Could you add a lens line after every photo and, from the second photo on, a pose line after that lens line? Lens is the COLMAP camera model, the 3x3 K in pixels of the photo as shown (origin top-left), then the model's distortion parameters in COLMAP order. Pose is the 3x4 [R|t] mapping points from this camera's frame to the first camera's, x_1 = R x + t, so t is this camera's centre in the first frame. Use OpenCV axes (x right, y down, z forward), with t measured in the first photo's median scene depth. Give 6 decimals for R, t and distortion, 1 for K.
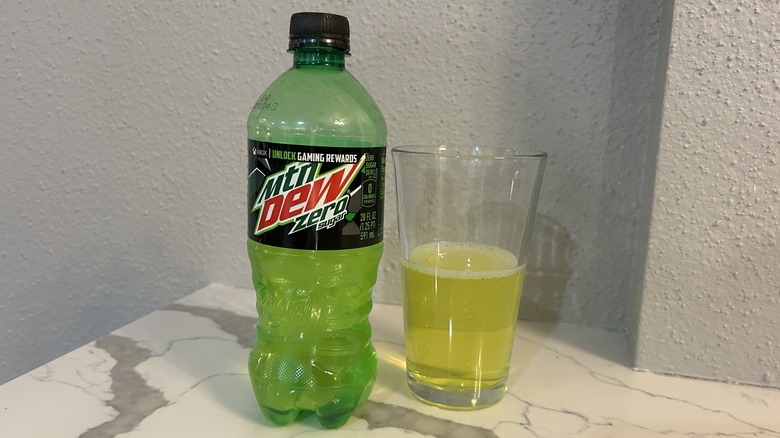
lens RADIAL K [[600.0, 0, 395.2], [0, 600.0, 230.9], [0, 0, 1]] dist [-0.000079, 0.000224]
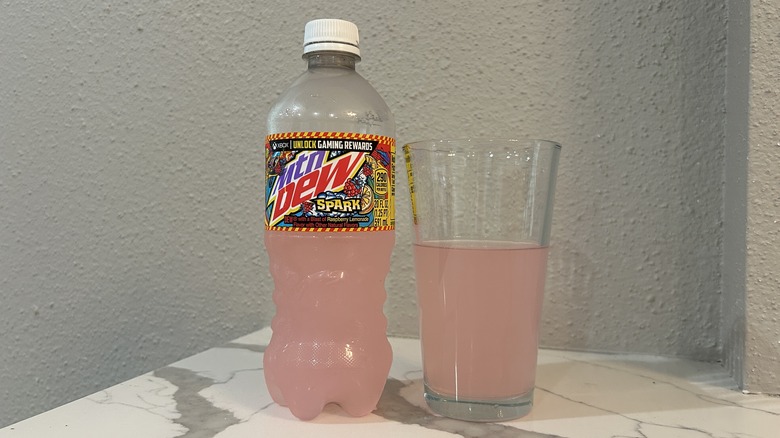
lens RADIAL K [[601.5, 0, 399.6], [0, 601.5, 217.7], [0, 0, 1]] dist [0.004605, -0.008482]
pose [[0.999524, -0.017320, -0.025531, -0.079792], [0.012463, 0.983696, -0.179407, 0.110526], [0.028222, 0.179003, 0.983444, 0.040647]]
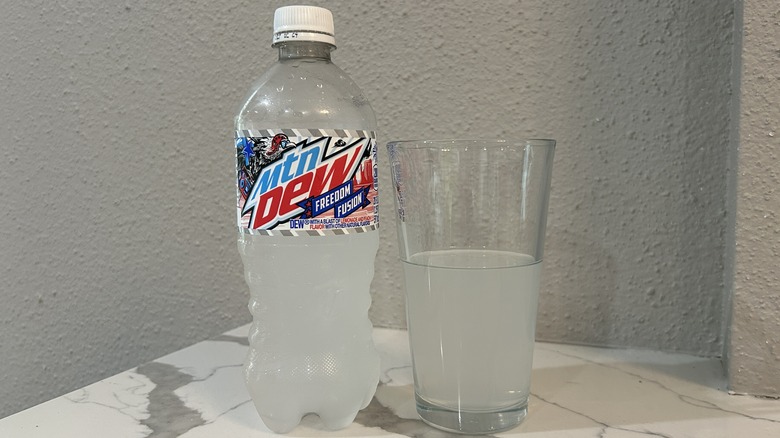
lens RADIAL K [[647.3, 0, 423.9], [0, 647.3, 223.2], [0, 0, 1]] dist [0.005391, -0.009479]
pose [[0.996866, -0.023407, -0.075568, 0.027600], [0.014615, 0.993273, -0.114870, 0.075249], [0.077749, 0.113406, 0.990502, 0.005654]]
